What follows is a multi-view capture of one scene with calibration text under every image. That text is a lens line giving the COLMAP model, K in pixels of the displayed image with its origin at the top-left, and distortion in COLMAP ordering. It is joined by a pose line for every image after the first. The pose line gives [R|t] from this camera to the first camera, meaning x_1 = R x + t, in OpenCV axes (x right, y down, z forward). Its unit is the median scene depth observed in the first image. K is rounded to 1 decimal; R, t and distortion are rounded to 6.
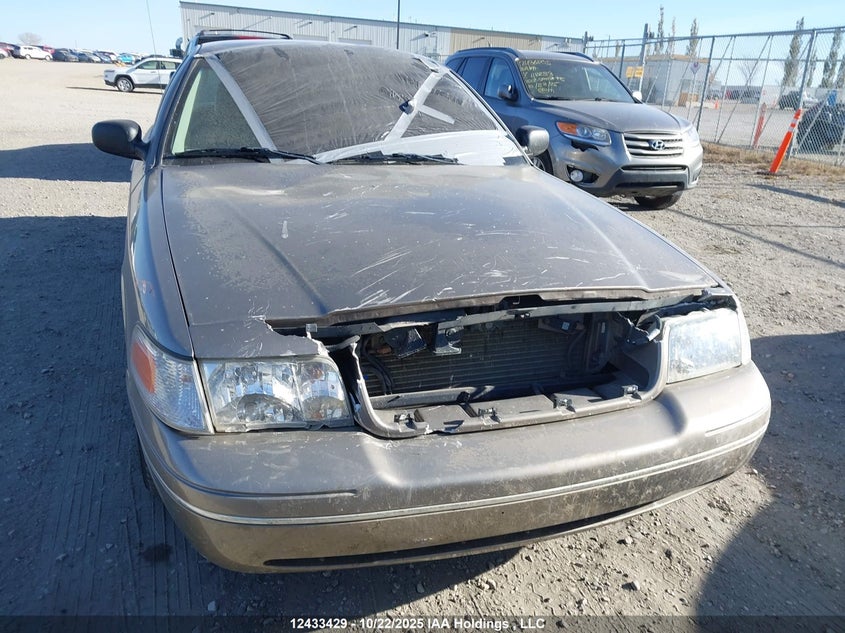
lens RADIAL K [[651.3, 0, 431.3], [0, 651.3, 317.8], [0, 0, 1]] dist [0.042734, -0.039613]
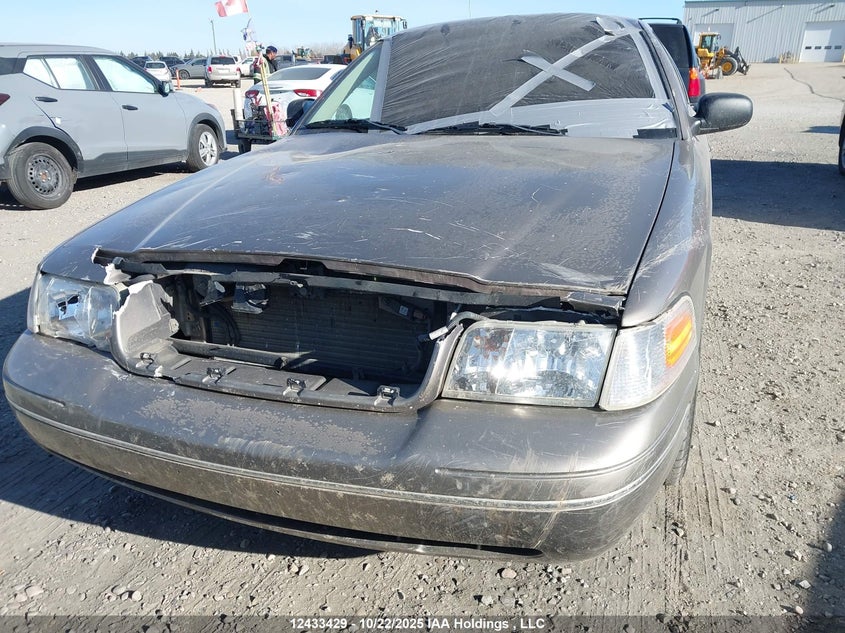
lens RADIAL K [[651.3, 0, 431.3], [0, 651.3, 317.8], [0, 0, 1]] dist [0.042734, -0.039613]
pose [[0.778359, 0.166190, -0.605424, 0.744698], [-0.163336, 0.984725, 0.060317, -0.035016], [0.606200, 0.051940, 0.793614, 0.350736]]
